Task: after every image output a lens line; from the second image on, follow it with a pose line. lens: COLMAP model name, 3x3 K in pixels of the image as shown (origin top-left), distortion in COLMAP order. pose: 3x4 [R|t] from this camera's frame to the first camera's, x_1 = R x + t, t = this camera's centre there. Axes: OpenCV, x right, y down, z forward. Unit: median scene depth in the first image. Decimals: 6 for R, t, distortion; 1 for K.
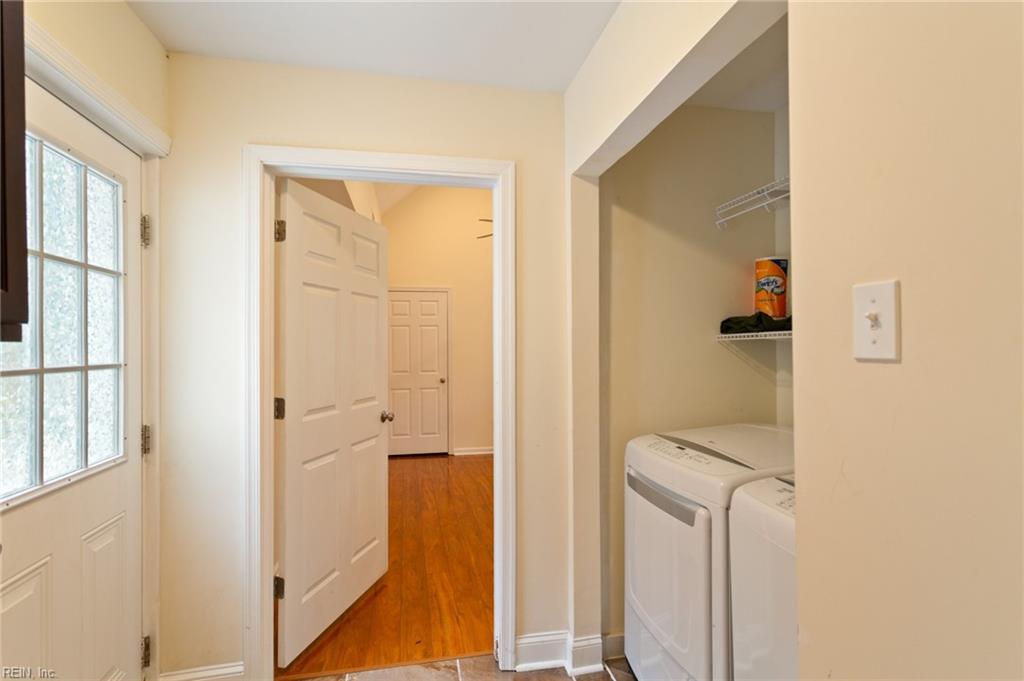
lens RADIAL K [[486.1, 0, 507.3], [0, 486.1, 341.3], [0, 0, 1]] dist [0.001034, 0.001135]
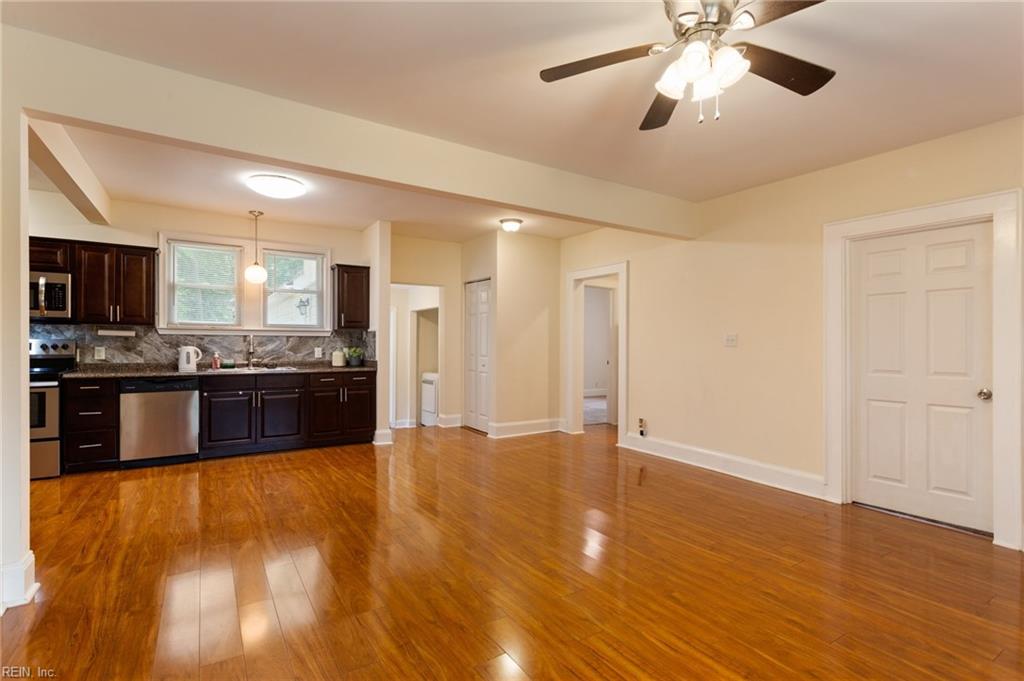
lens RADIAL K [[486.1, 0, 510.0], [0, 486.1, 339.7], [0, 0, 1]] dist [0.001034, 0.001135]
pose [[0.930622, 0.013335, 0.365740, -0.207208], [-0.014585, 0.999893, 0.000654, -0.035273], [-0.365692, -0.005943, 0.930717, -1.112597]]
